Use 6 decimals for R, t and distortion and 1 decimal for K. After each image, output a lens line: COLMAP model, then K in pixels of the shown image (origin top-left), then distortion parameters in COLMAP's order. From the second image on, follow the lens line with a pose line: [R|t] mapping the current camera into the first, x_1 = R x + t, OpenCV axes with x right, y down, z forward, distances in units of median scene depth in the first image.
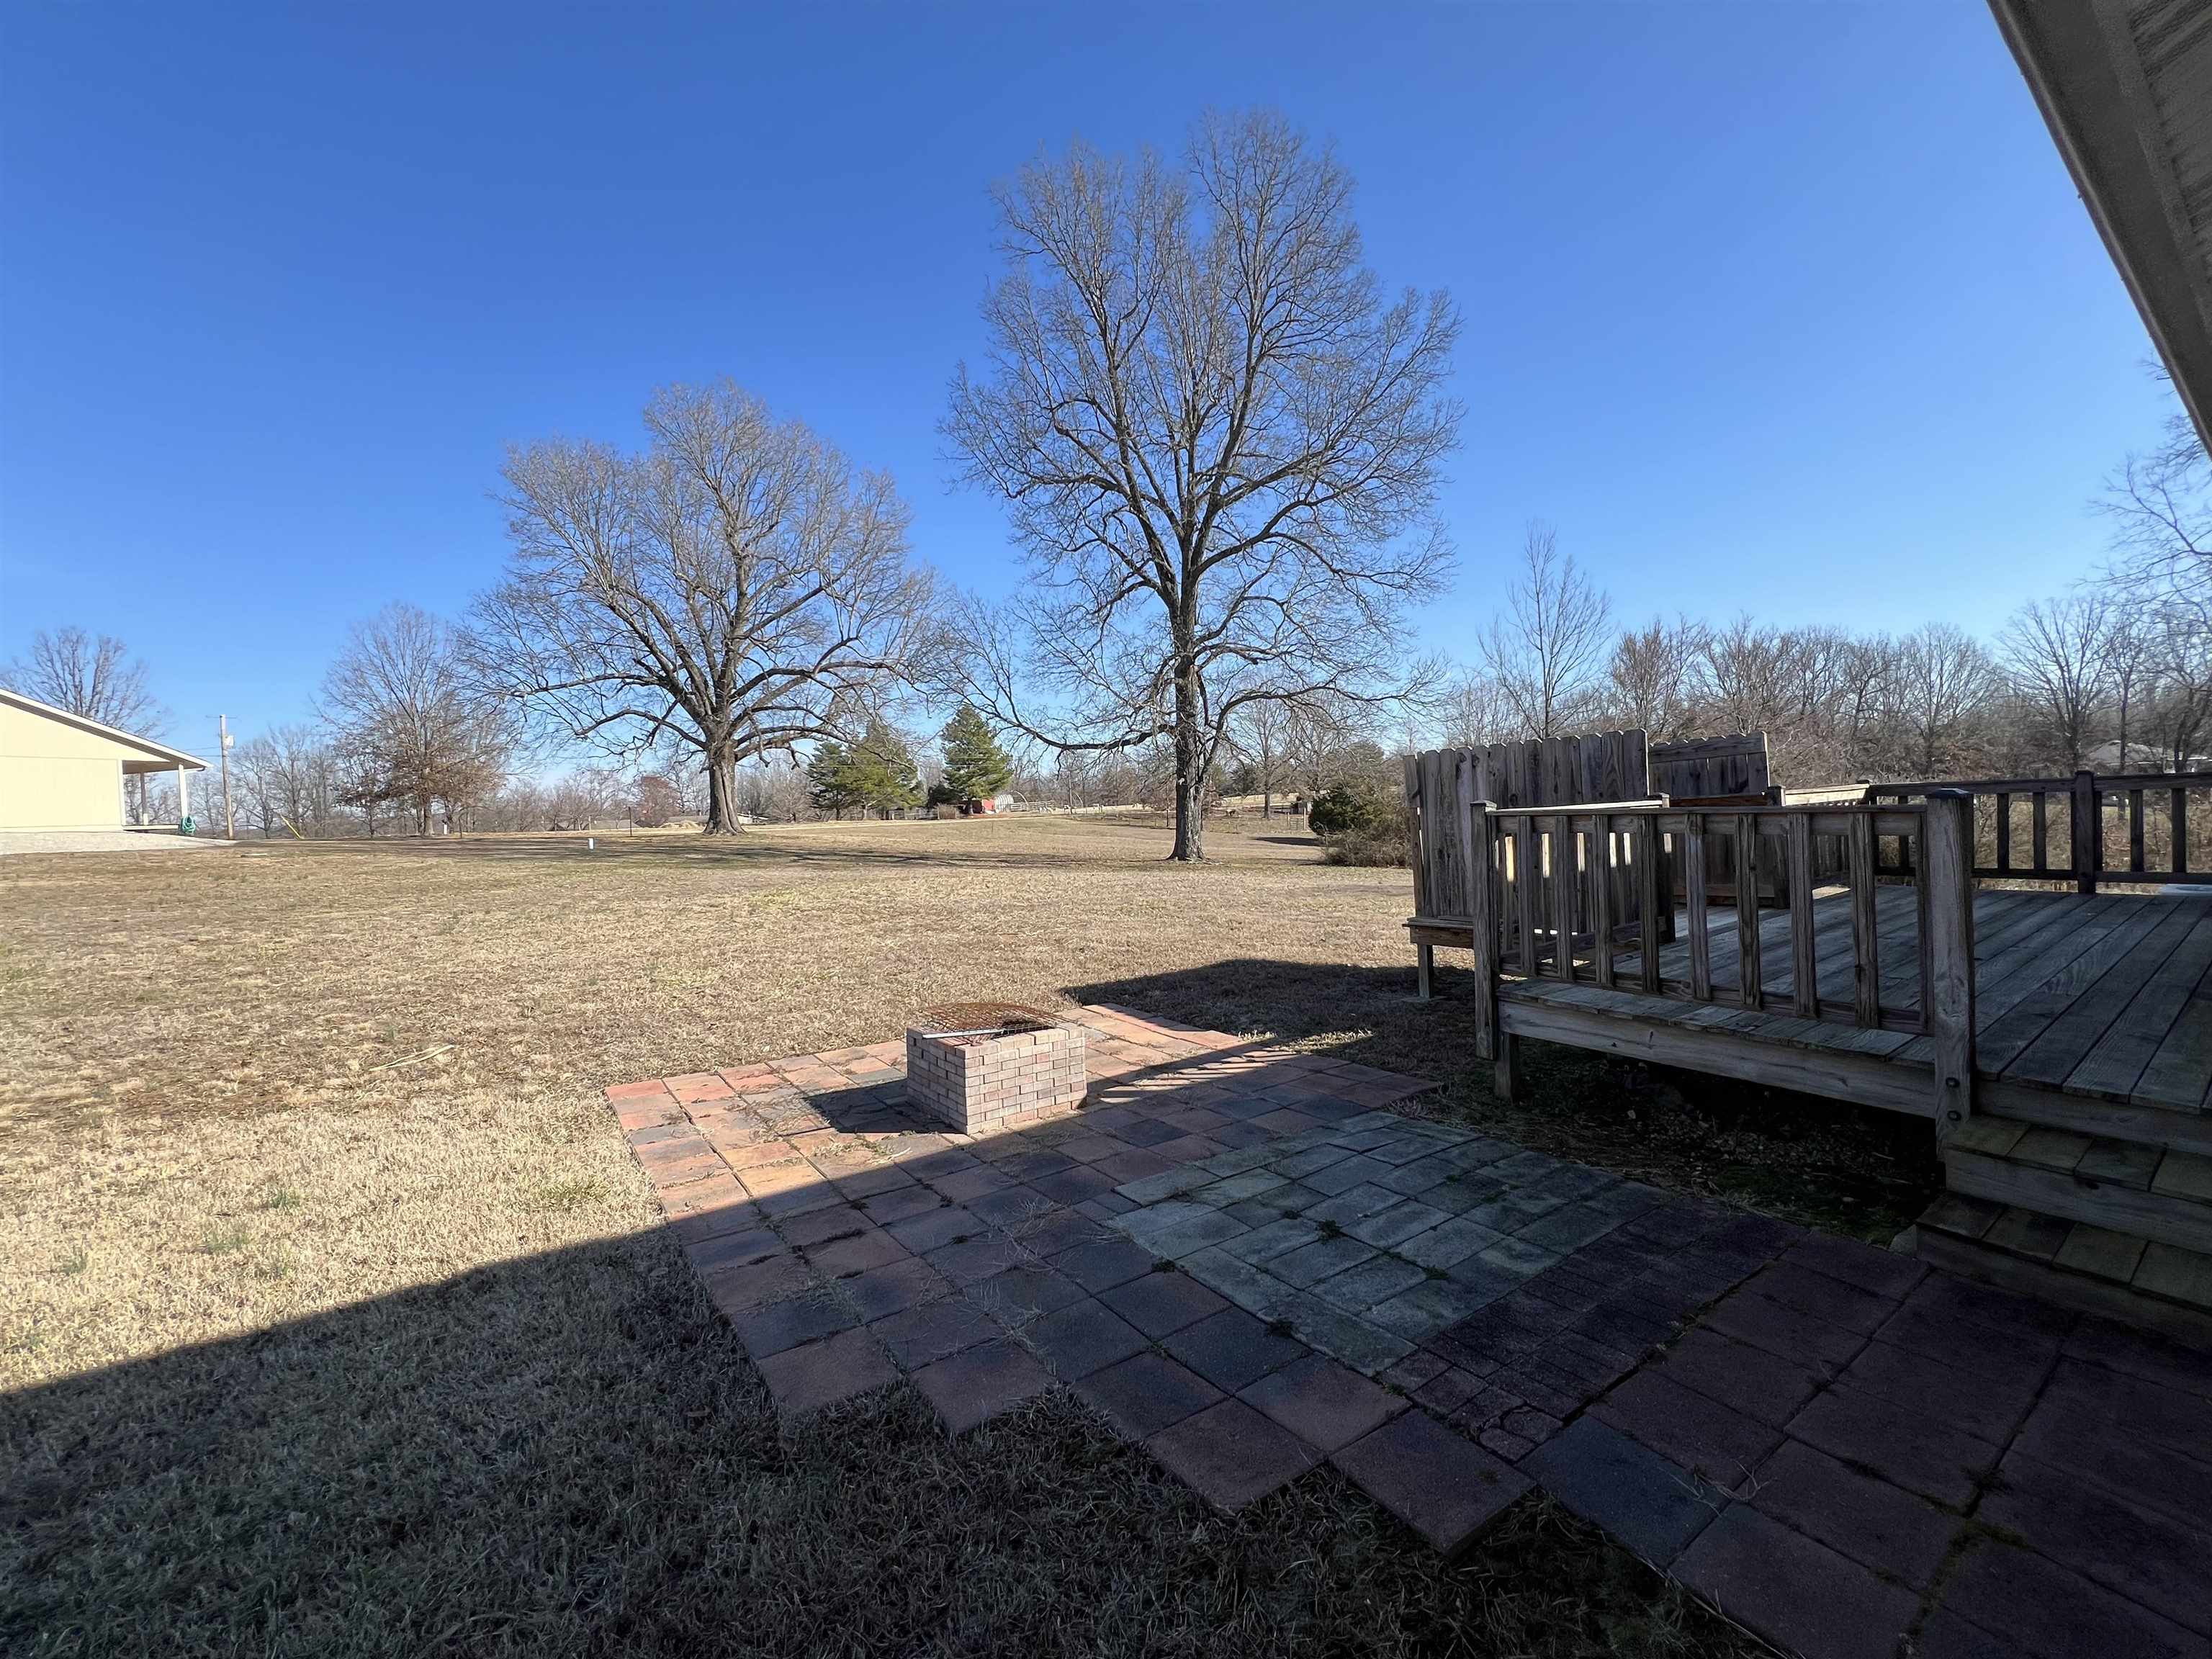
lens RADIAL K [[887.3, 0, 1104.5], [0, 887.3, 832.1], [0, 0, 1]] dist [0.002114, 0.000128]
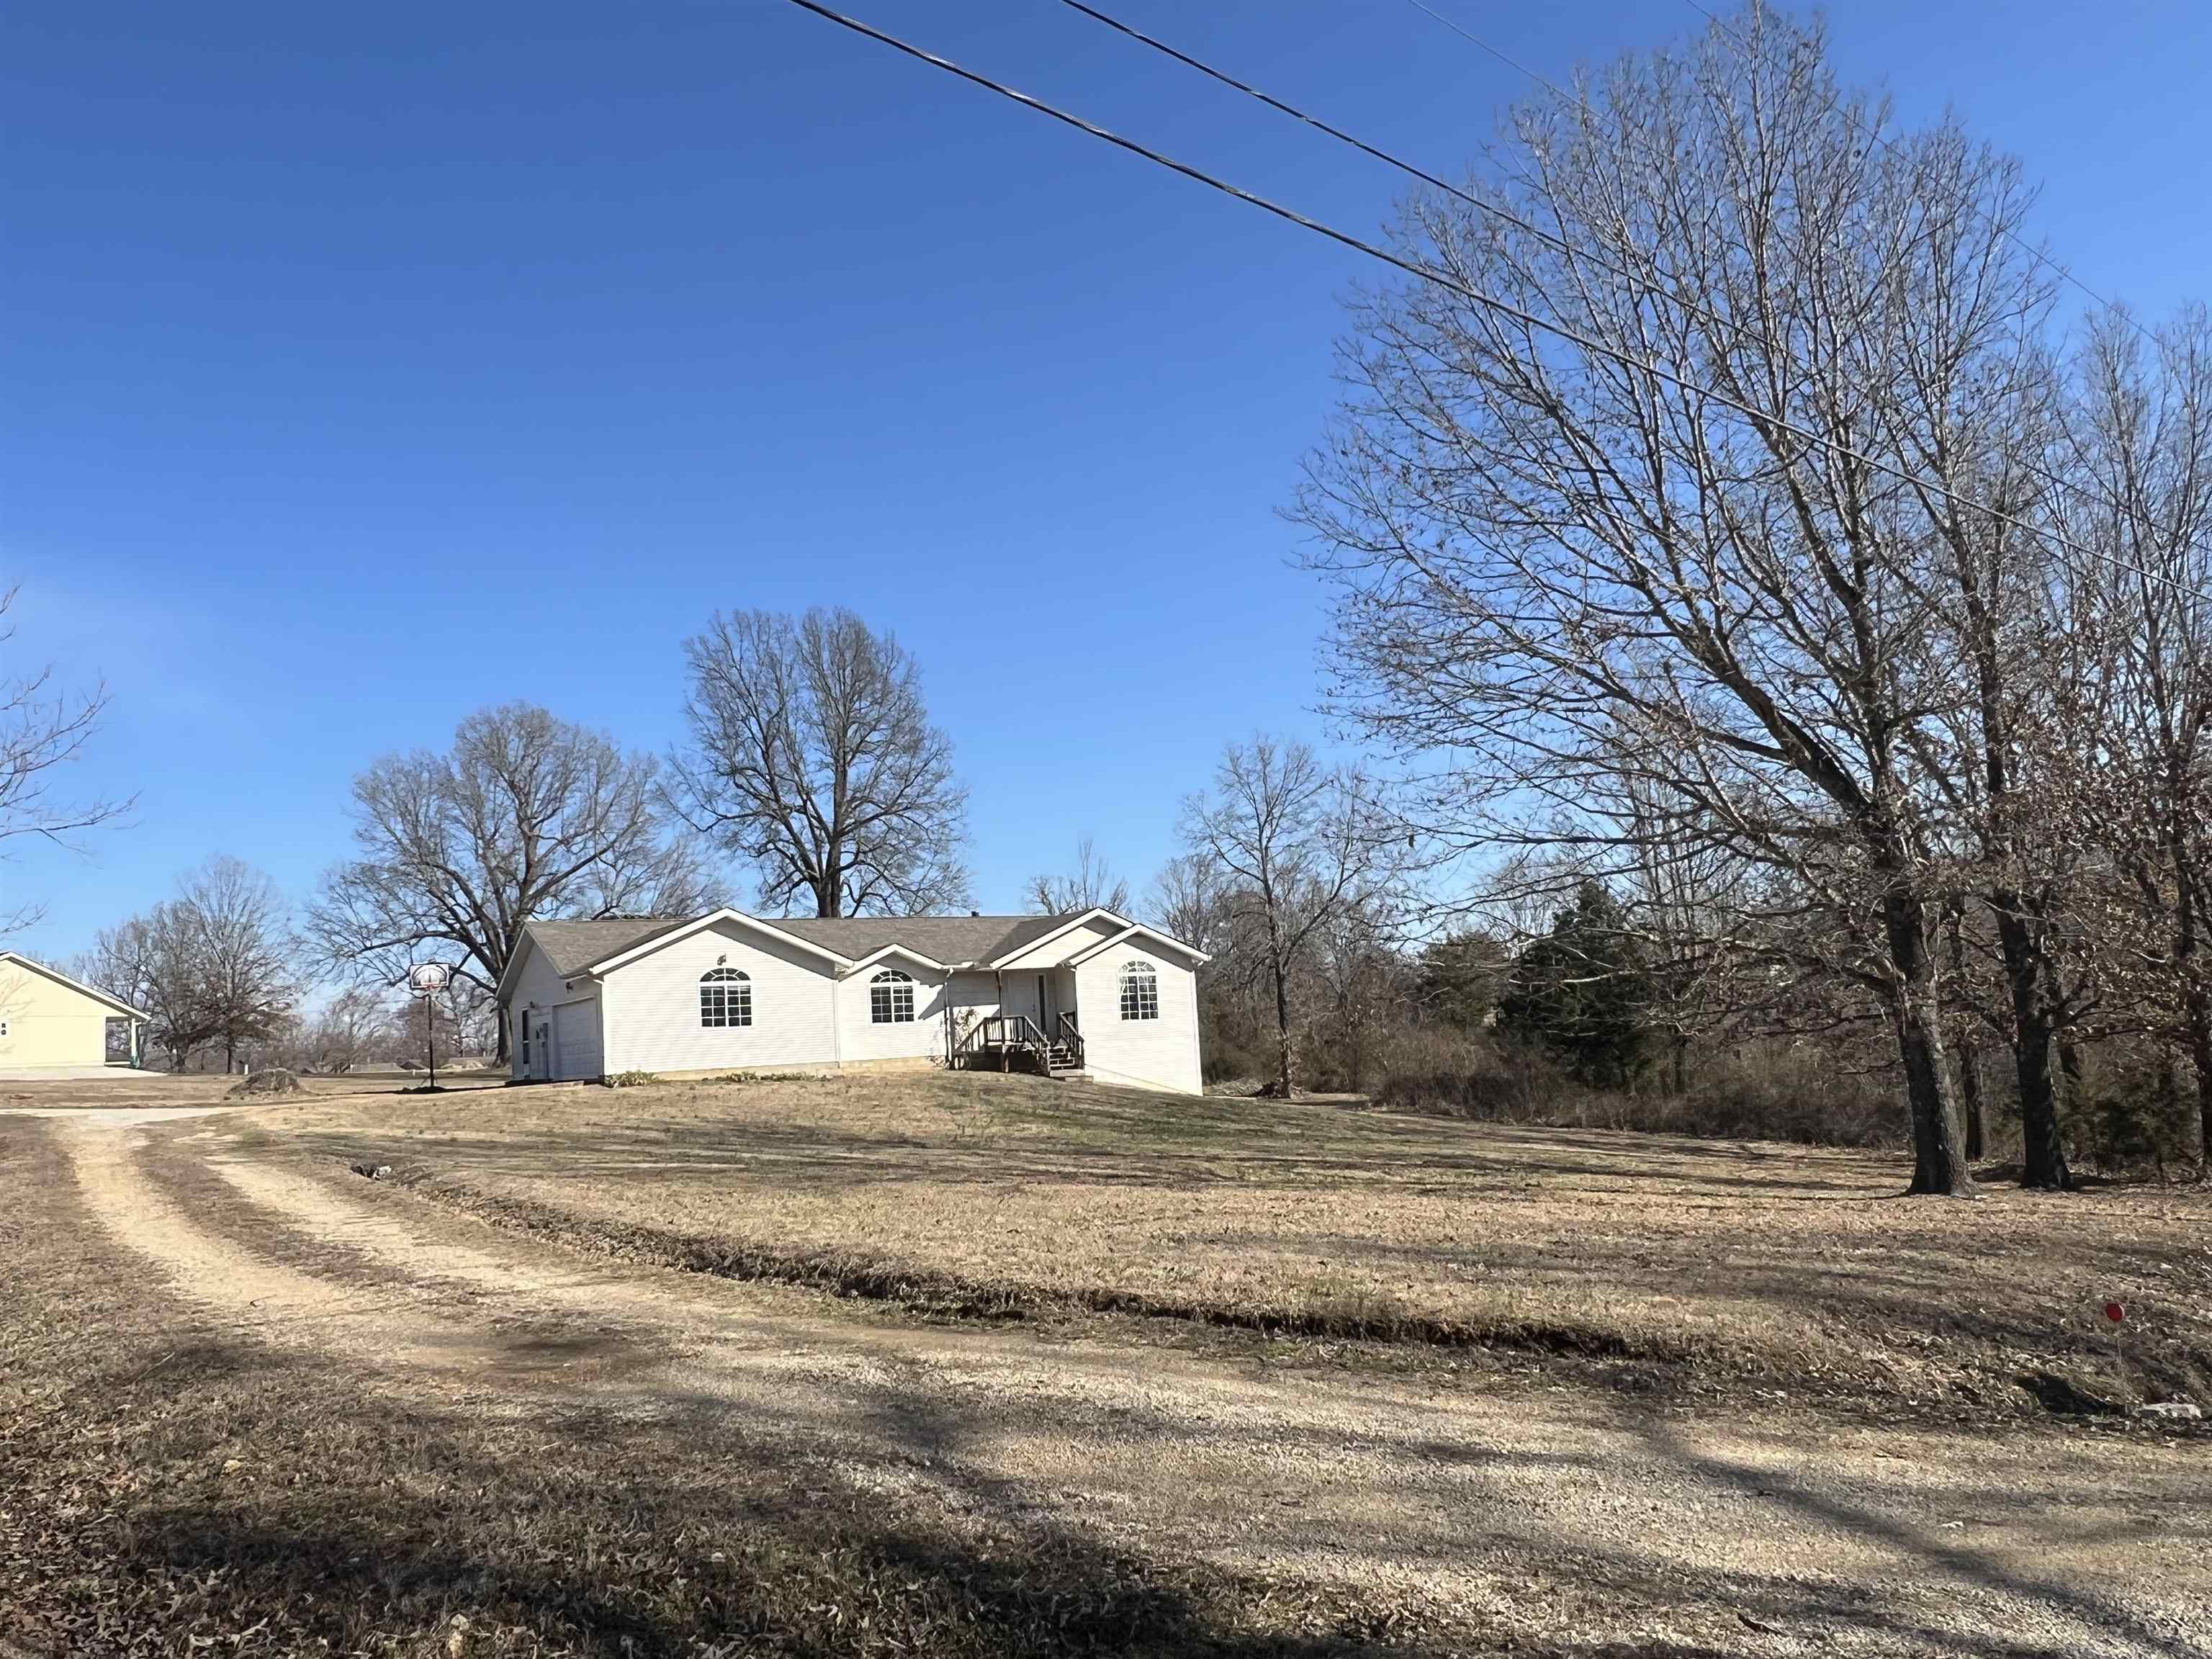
lens RADIAL K [[1645.4, 0, 1089.2], [0, 1645.4, 895.7], [0, 0, 1]] dist [0.007630, -0.000001]
pose [[0.997702, -0.019317, -0.064939, 0.500262], [0.012011, 0.993740, -0.111070, 0.031050], [0.066678, 0.110035, 0.991689, -1.173103]]
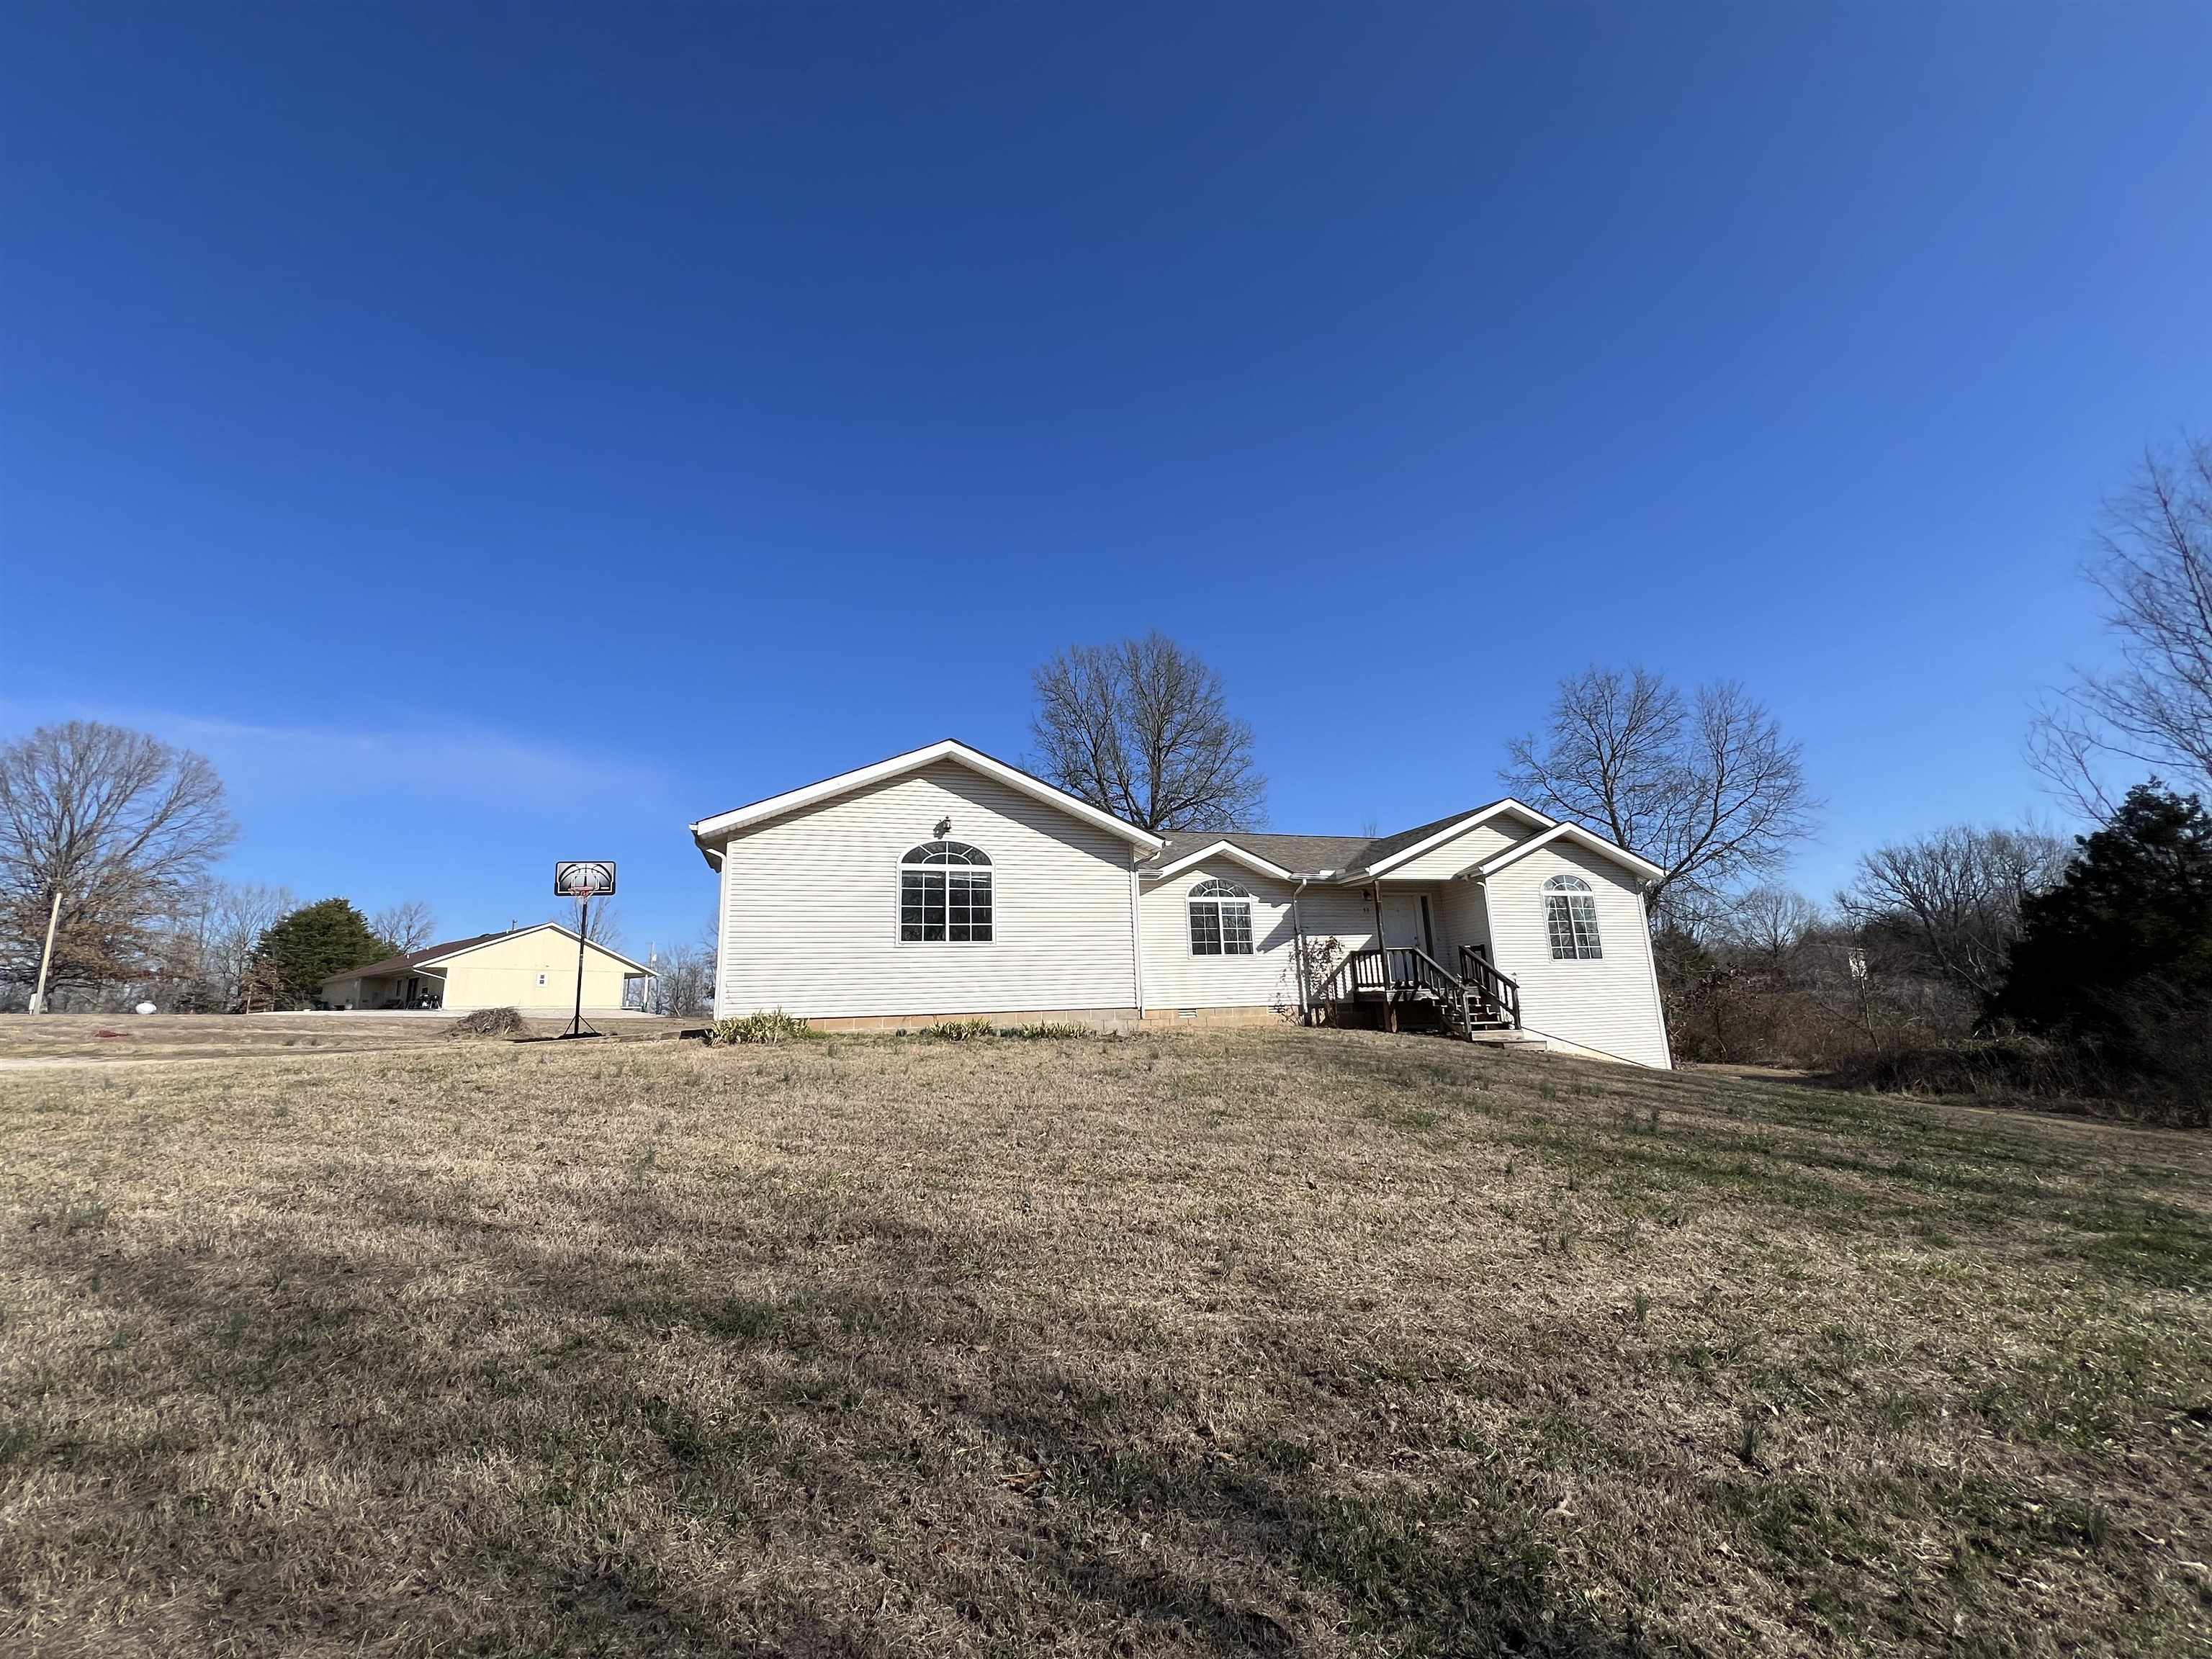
lens RADIAL K [[887.3, 0, 1089.6], [0, 887.3, 833.9], [0, 0, 1]] dist [0.002114, 0.000128]
pose [[0.955554, -0.053443, -0.289932, 0.355757], [-0.011663, 0.975810, -0.218311, 0.027210], [0.294585, 0.211989, 0.931815, -0.475581]]
